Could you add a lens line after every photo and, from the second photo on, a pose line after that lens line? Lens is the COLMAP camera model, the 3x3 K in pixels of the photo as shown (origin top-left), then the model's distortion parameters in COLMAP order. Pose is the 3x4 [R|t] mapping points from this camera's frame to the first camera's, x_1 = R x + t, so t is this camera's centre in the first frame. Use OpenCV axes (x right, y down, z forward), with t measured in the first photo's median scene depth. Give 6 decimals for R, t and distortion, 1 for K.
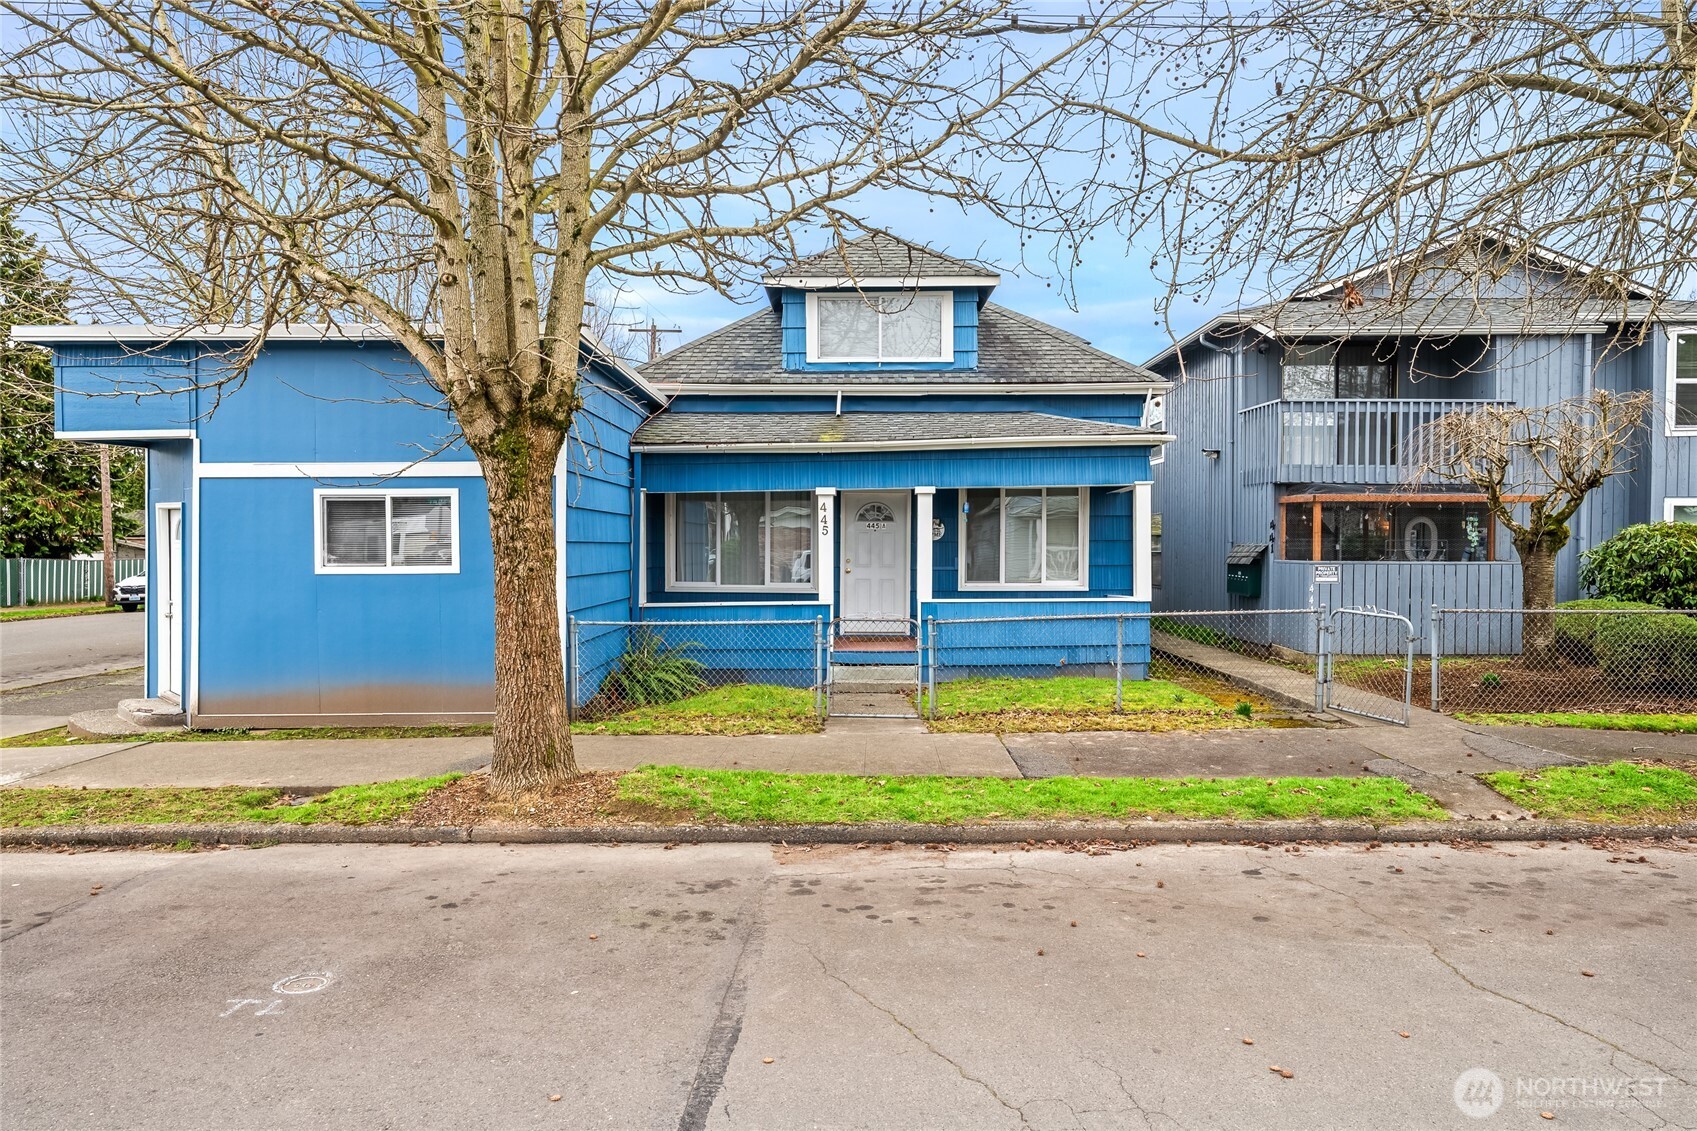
lens RADIAL K [[1055.1, 0, 847.4], [0, 1055.1, 568.6], [0, 0, 1]] dist [-0.002173, -0.000458]
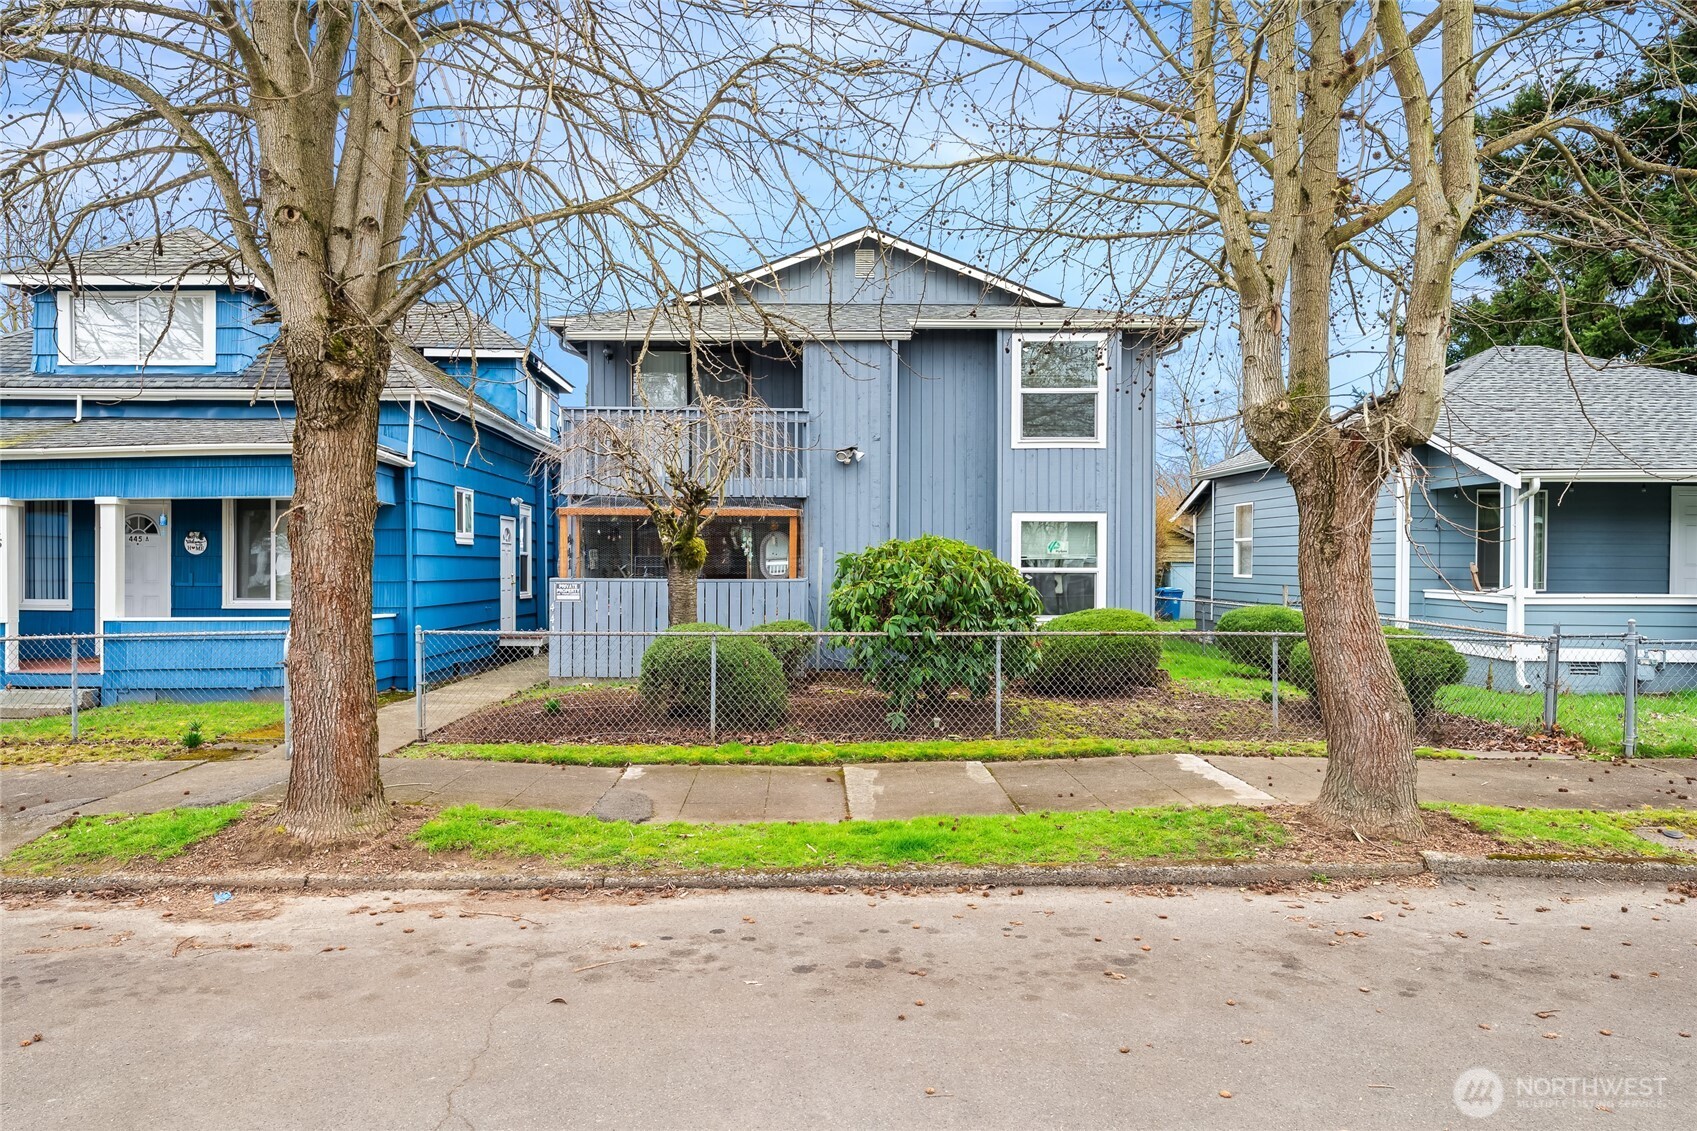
lens RADIAL K [[1055.1, 0, 834.8], [0, 1055.1, 573.7], [0, 0, 1]] dist [-0.002173, -0.000458]
pose [[0.999840, 0.004401, 0.017324, 0.651232], [-0.004327, 0.999981, -0.004303, -0.008083], [-0.017343, 0.004228, 0.999841, 0.050033]]
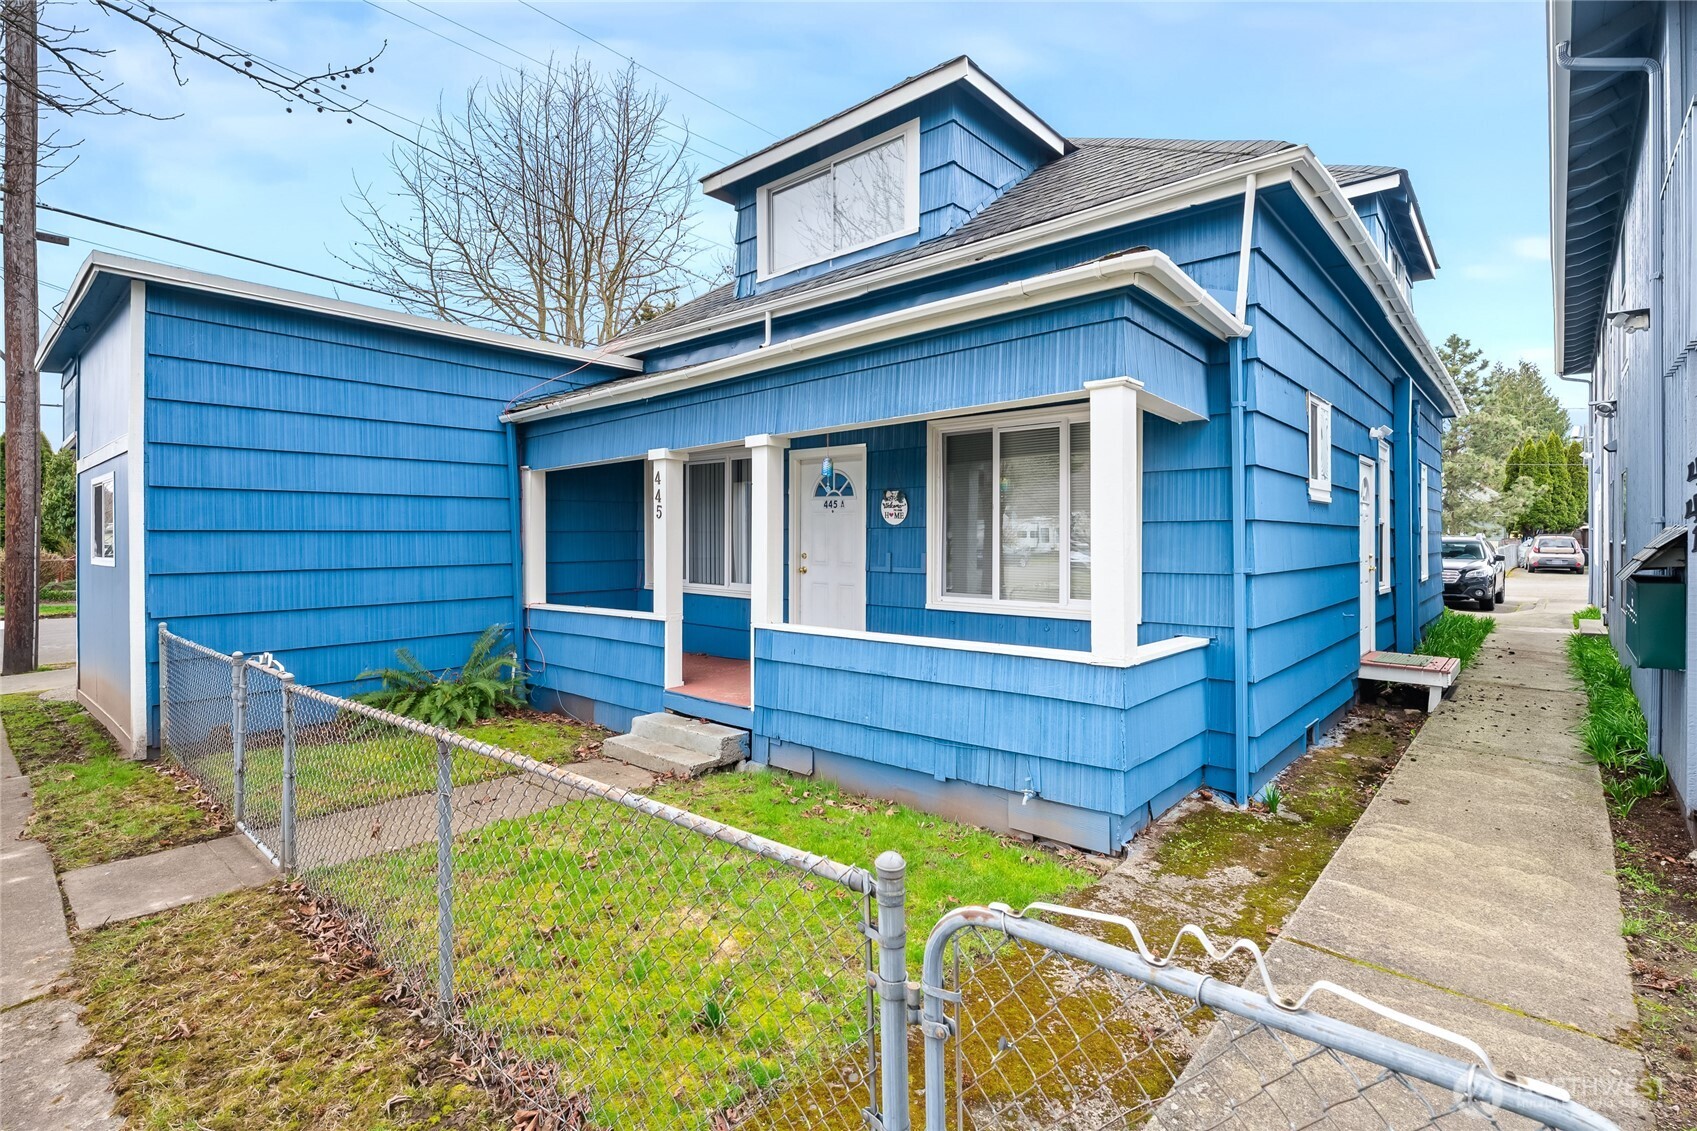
lens RADIAL K [[797.1, 0, 853.4], [0, 797.1, 535.2], [0, 0, 1]] dist [0.001313, -0.000028]
pose [[0.753804, -0.000166, -0.657099, 0.382139], [-0.009901, 0.999884, -0.011610, -0.015067], [0.657024, 0.015258, 0.753715, 0.643159]]
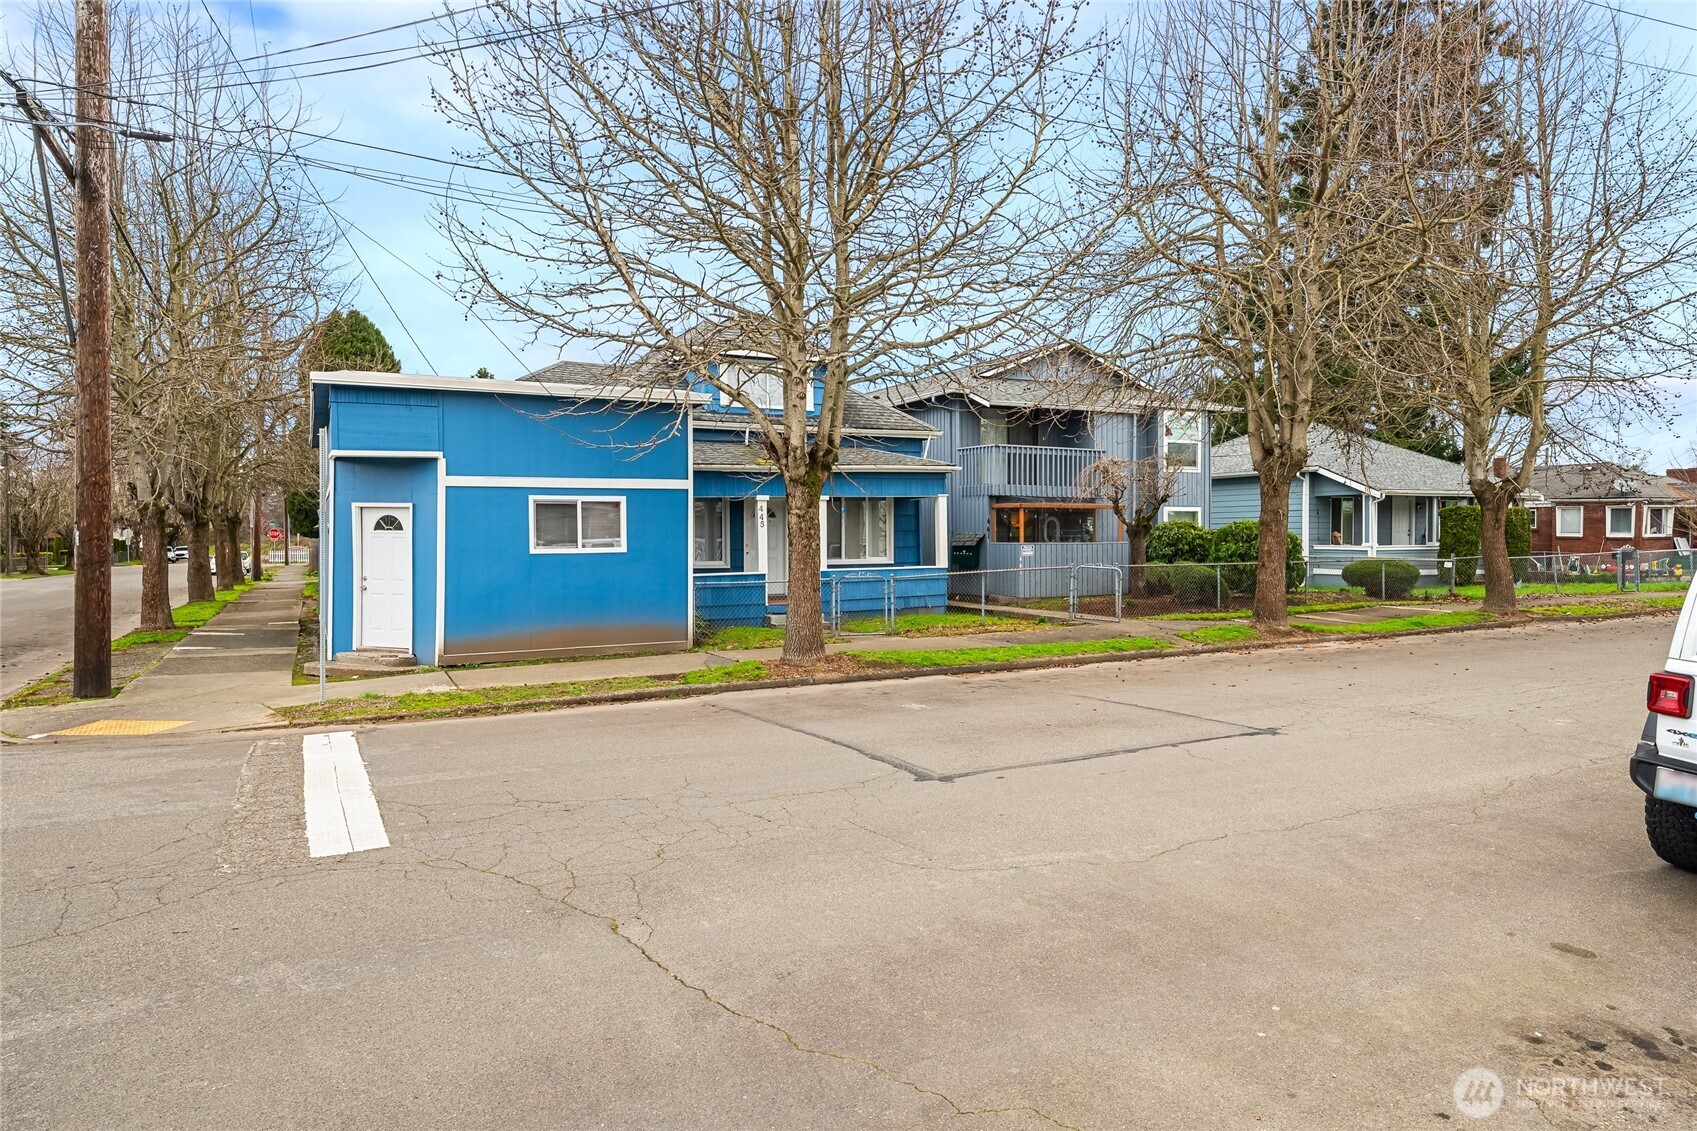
lens RADIAL K [[1055.1, 0, 856.0], [0, 1055.1, 555.4], [0, 0, 1]] dist [-0.002173, -0.000458]
pose [[0.884085, -0.012177, 0.467167, -0.559722], [0.015265, 0.999879, -0.002825, 0.013231], [-0.467076, 0.009629, 0.884165, -0.357915]]
